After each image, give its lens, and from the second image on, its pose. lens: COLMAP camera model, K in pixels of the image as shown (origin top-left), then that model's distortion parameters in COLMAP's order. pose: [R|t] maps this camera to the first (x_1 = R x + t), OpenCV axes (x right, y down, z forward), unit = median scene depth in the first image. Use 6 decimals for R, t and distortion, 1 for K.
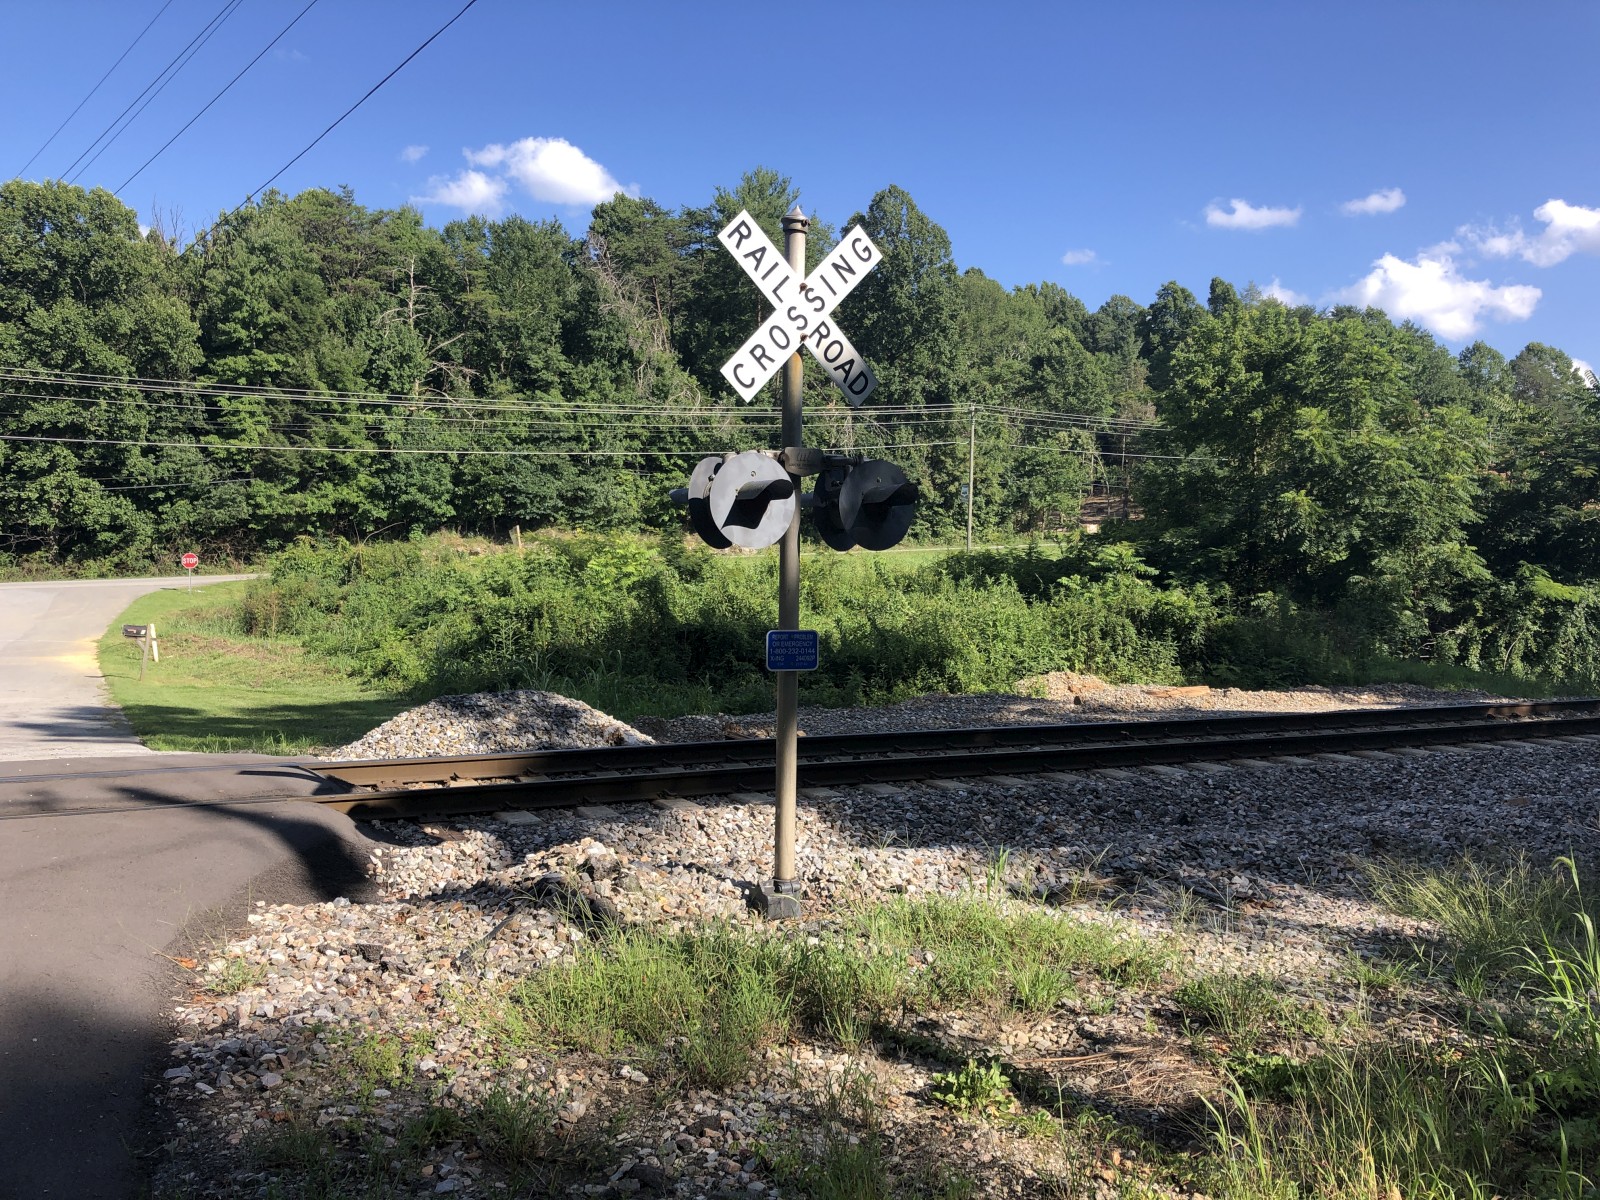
lens RADIAL K [[1302.7, 0, 800.0], [0, 1302.7, 600.0], [0, 0, 1]] dist [0.004888, 0.004924]
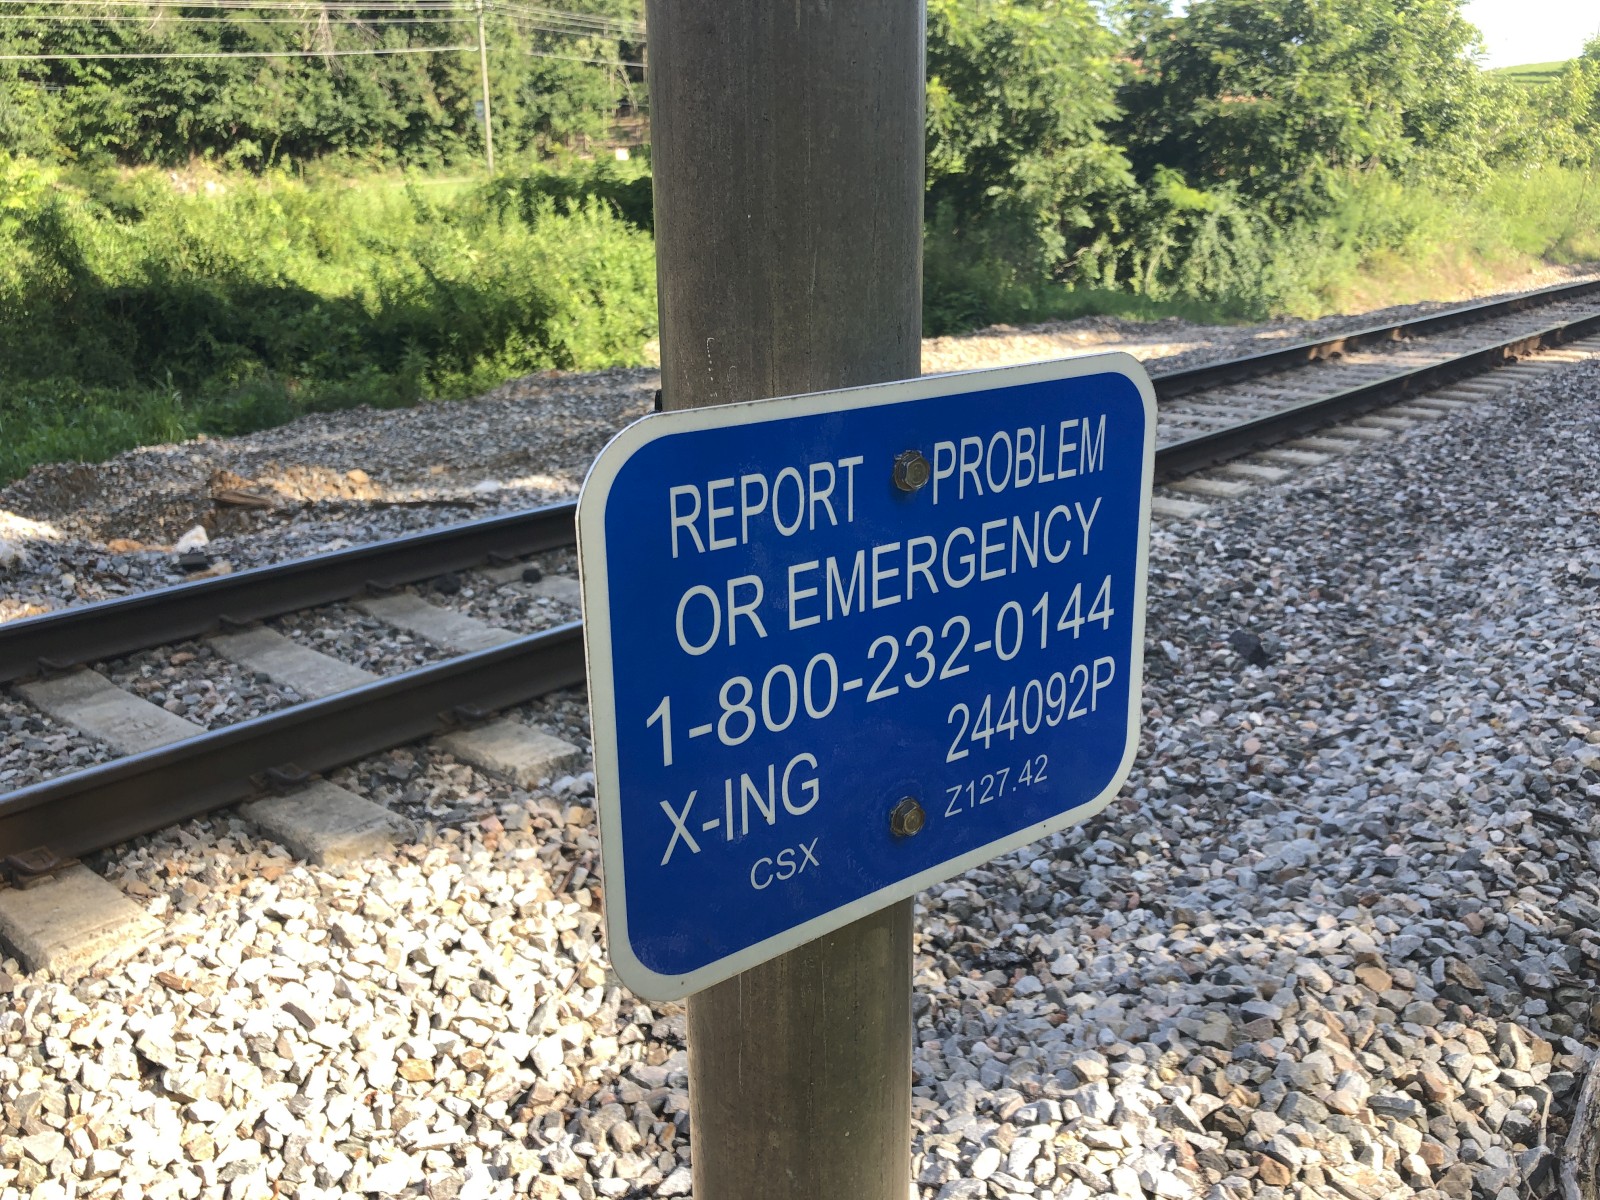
lens RADIAL K [[1302.7, 0, 800.0], [0, 1302.7, 600.0], [0, 0, 1]] dist [0.004888, 0.004924]
pose [[0.934166, -0.131849, 0.331585, -0.007659], [0.039092, 0.961454, 0.272172, 0.003787], [-0.354690, -0.241292, 0.903312, 0.208588]]
